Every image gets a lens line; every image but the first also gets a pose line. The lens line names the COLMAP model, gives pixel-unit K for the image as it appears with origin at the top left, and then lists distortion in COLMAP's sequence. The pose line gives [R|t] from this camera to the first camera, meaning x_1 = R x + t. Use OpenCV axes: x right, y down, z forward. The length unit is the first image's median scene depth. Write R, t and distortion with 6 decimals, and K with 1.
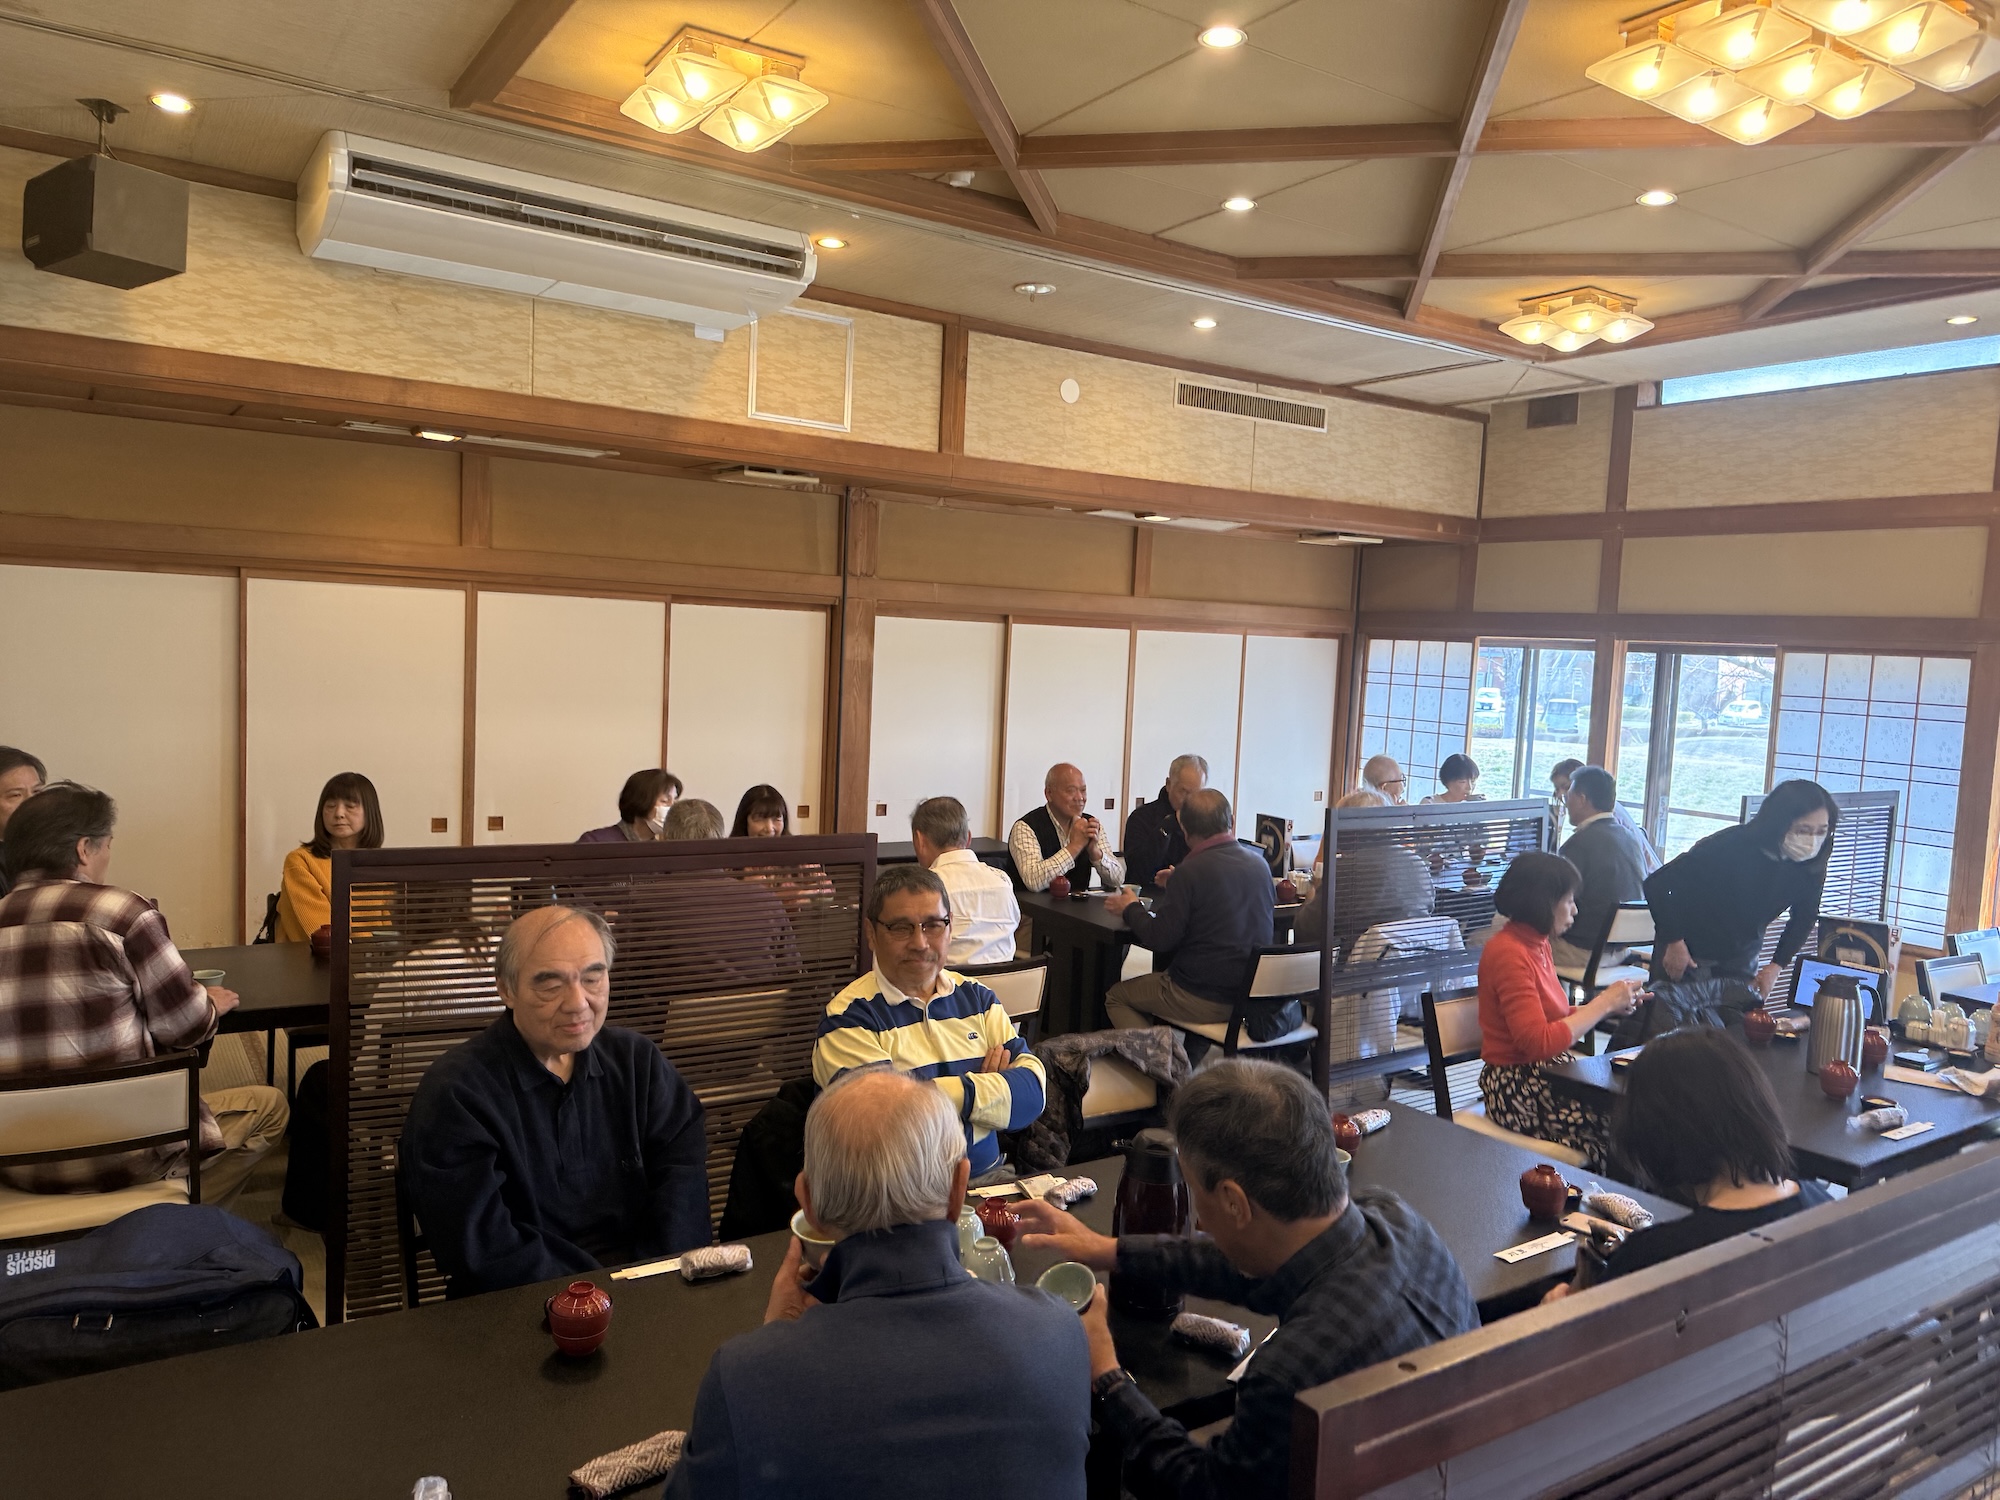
lens RADIAL K [[1430.6, 0, 1005.6], [0, 1430.6, 738.5], [0, 0, 1]] dist [0.021662, -0.018397]
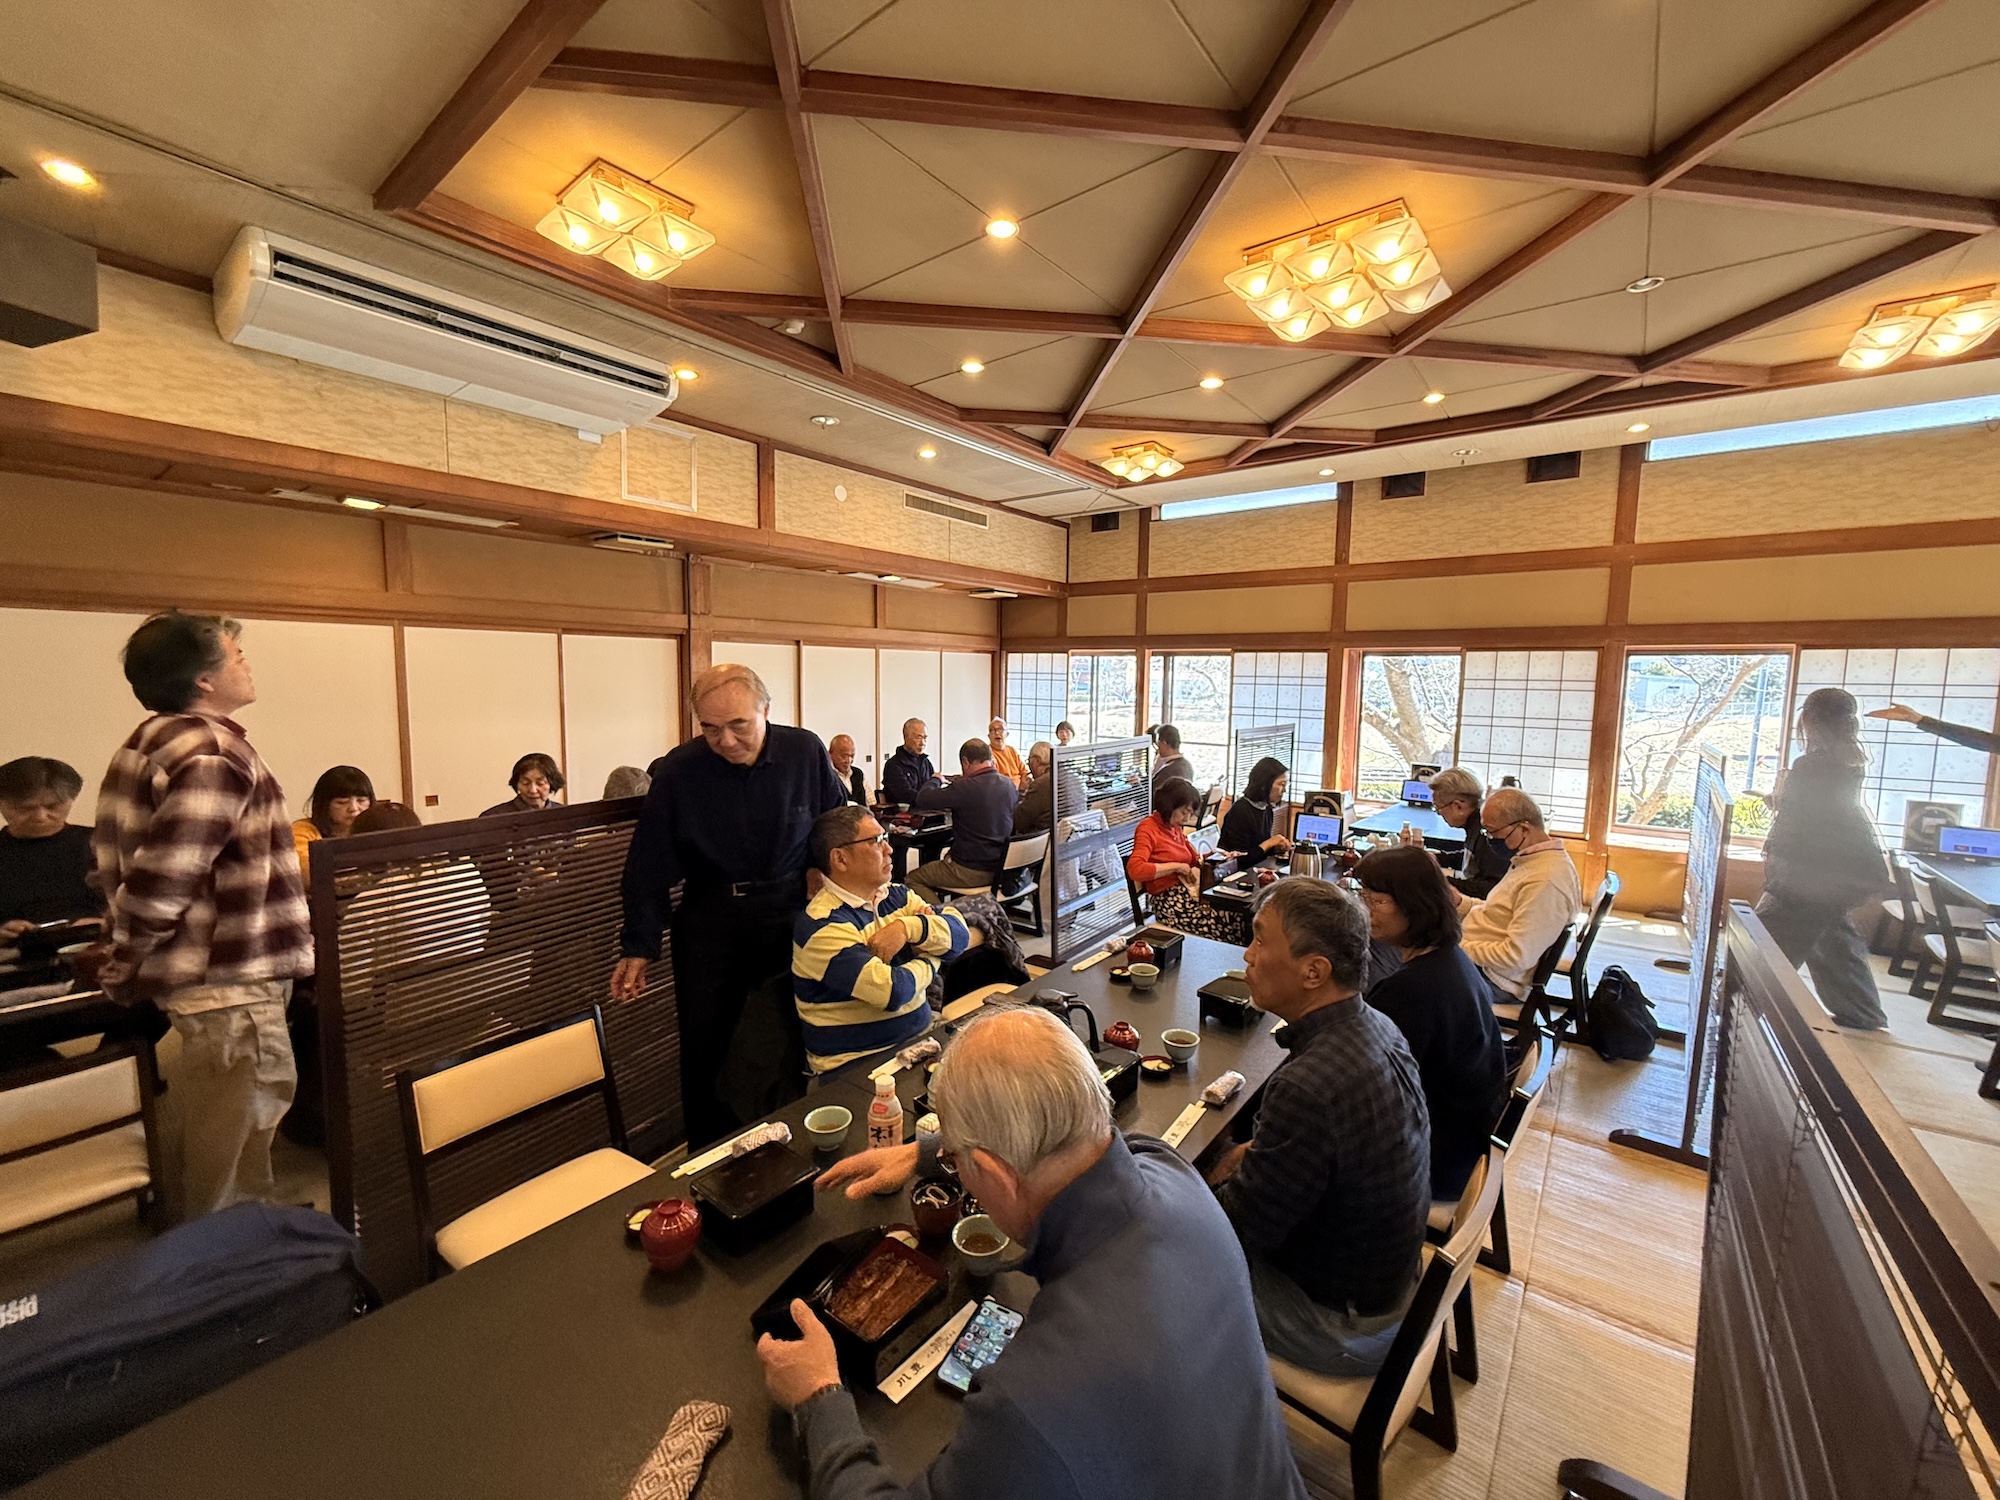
lens RADIAL K [[803.5, 0, 1012.9], [0, 803.5, 745.1], [0, 0, 1]] dist [-0.001423, 0.001825]
pose [[0.947802, -0.057358, 0.313660, -0.076554], [0.047735, 0.998126, 0.038280, 0.006880], [-0.315268, -0.021309, 0.948764, 0.119805]]
